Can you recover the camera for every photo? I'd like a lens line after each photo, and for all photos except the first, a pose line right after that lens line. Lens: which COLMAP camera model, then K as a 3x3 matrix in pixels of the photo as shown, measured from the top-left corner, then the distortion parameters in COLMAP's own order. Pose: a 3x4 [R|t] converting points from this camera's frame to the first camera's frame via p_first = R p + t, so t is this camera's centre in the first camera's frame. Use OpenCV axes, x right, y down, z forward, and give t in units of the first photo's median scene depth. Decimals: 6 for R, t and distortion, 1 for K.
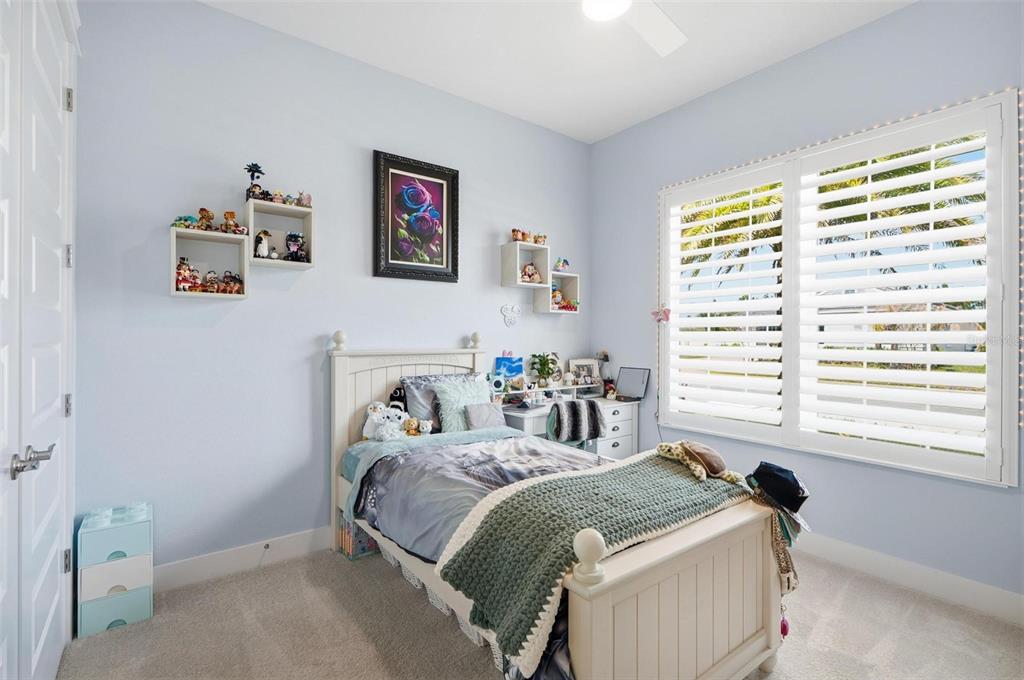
lens RADIAL K [[472.1, 0, 512.1], [0, 472.1, 339.5], [0, 0, 1]] dist [0.004274, -0.000352]
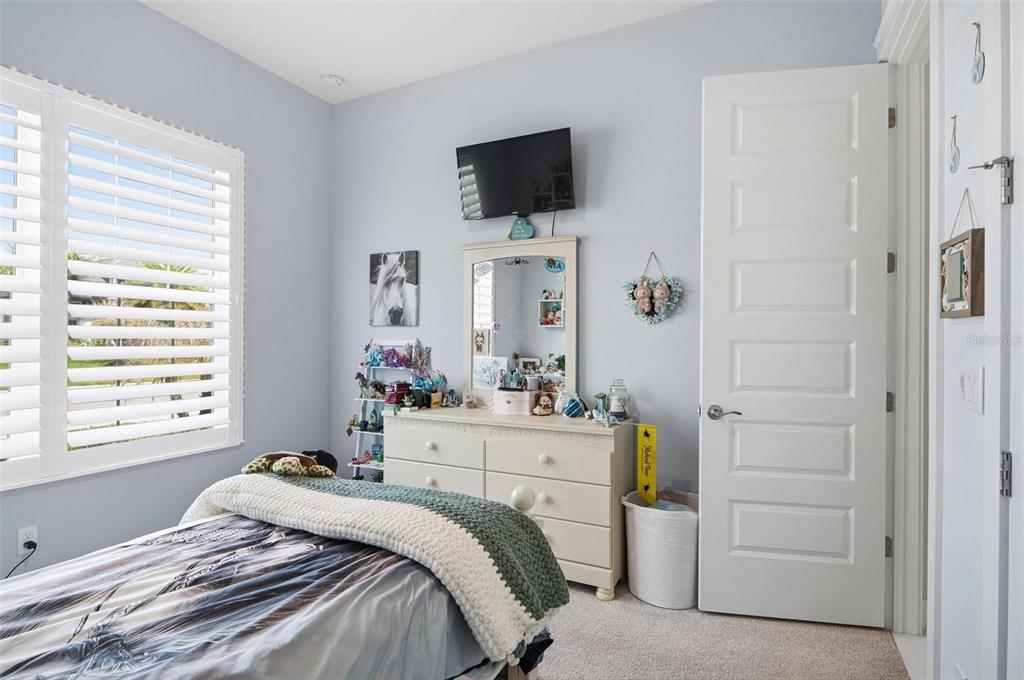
lens RADIAL K [[523.6, 0, 512.7], [0, 523.6, 339.4], [0, 0, 1]] dist [0.002383, 0.000196]
pose [[-0.439855, -0.006689, 0.898044, -0.624205], [-0.004036, 0.999977, 0.005471, 0.000427], [-0.898060, -0.001218, -0.439872, 0.951387]]
